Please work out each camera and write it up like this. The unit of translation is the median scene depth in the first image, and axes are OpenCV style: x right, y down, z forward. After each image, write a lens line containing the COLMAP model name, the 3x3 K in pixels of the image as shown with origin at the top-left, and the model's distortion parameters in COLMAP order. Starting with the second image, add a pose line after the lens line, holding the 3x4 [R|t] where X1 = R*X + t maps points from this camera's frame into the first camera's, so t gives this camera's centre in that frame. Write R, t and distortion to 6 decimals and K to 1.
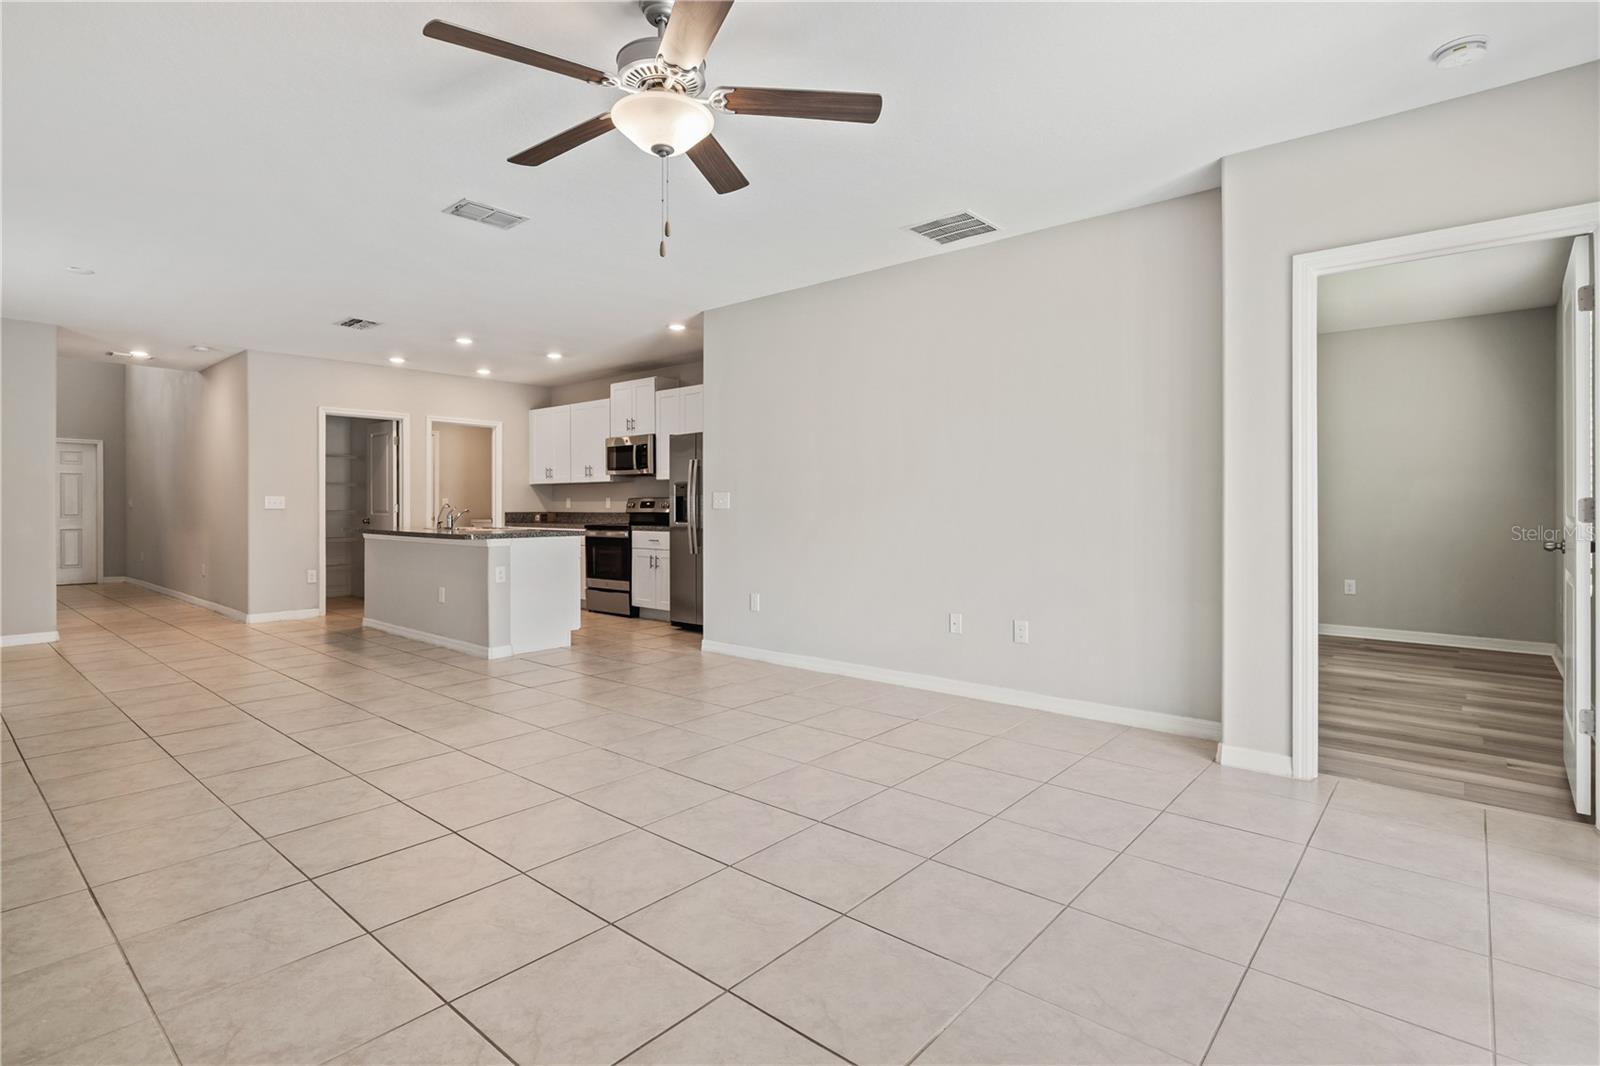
lens RADIAL K [[771.8, 0, 810.4], [0, 771.8, 536.4], [0, 0, 1]] dist [0.008061, 0.000072]
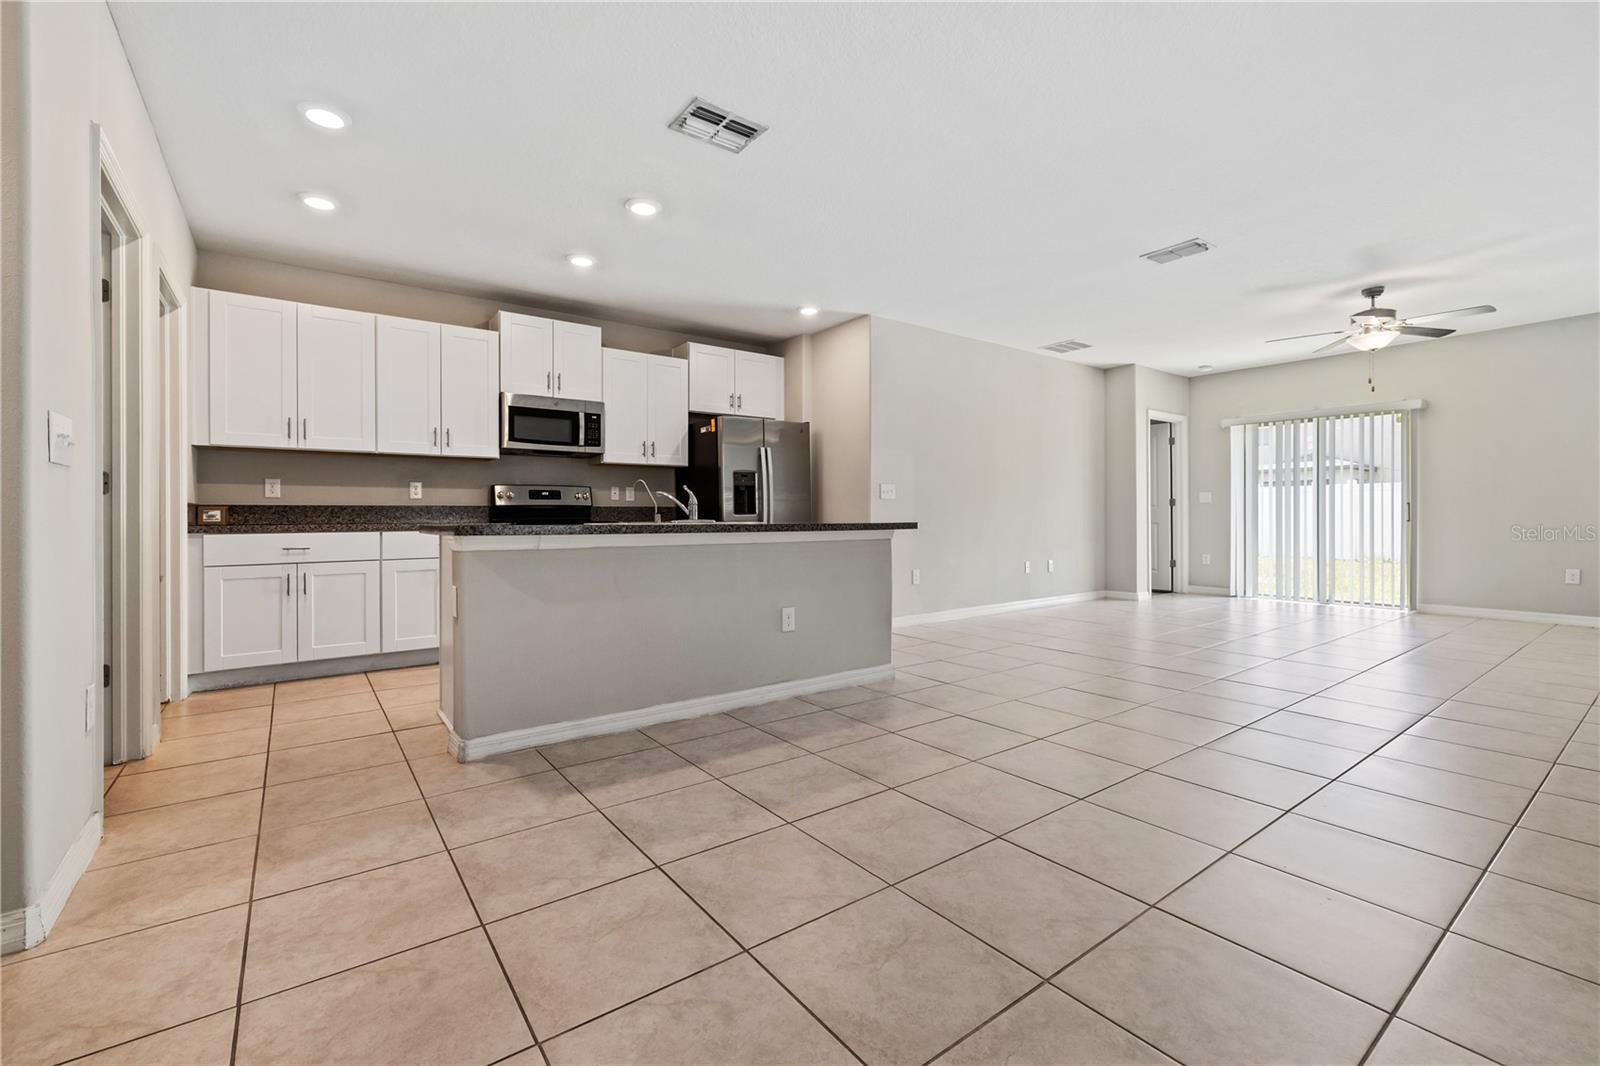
lens RADIAL K [[666.4, 0, 792.5], [0, 666.4, 520.3], [0, 0, 1]] dist [-0.000317, -0.000082]
pose [[0.222786, -0.008293, 0.974832, -0.784714], [0.041203, 0.999150, -0.000916, -0.007342], [-0.973996, 0.040370, 0.222938, 0.653033]]
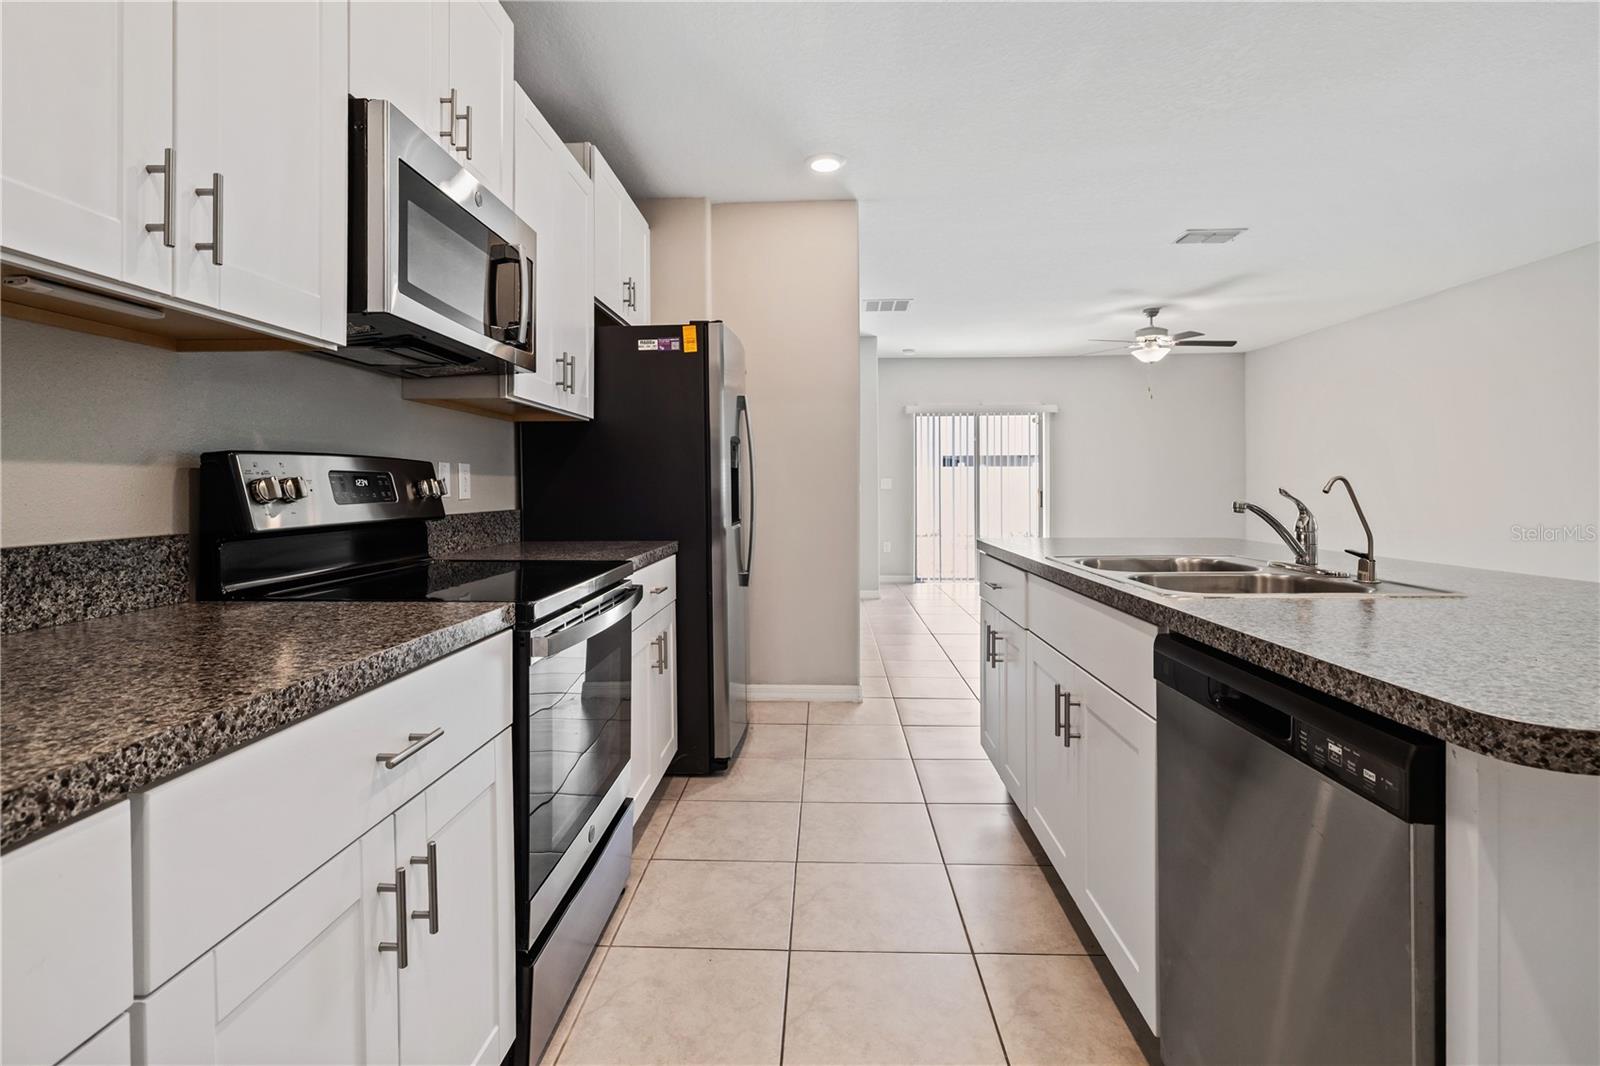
lens RADIAL K [[771.8, 0, 813.9], [0, 771.8, 481.2], [0, 0, 1]] dist [0.008061, 0.000072]
pose [[-0.629753, 0.011620, 0.776709, -0.471236], [0.036196, 0.999241, 0.014398, -0.042213], [-0.775952, 0.037181, -0.629695, 1.063284]]
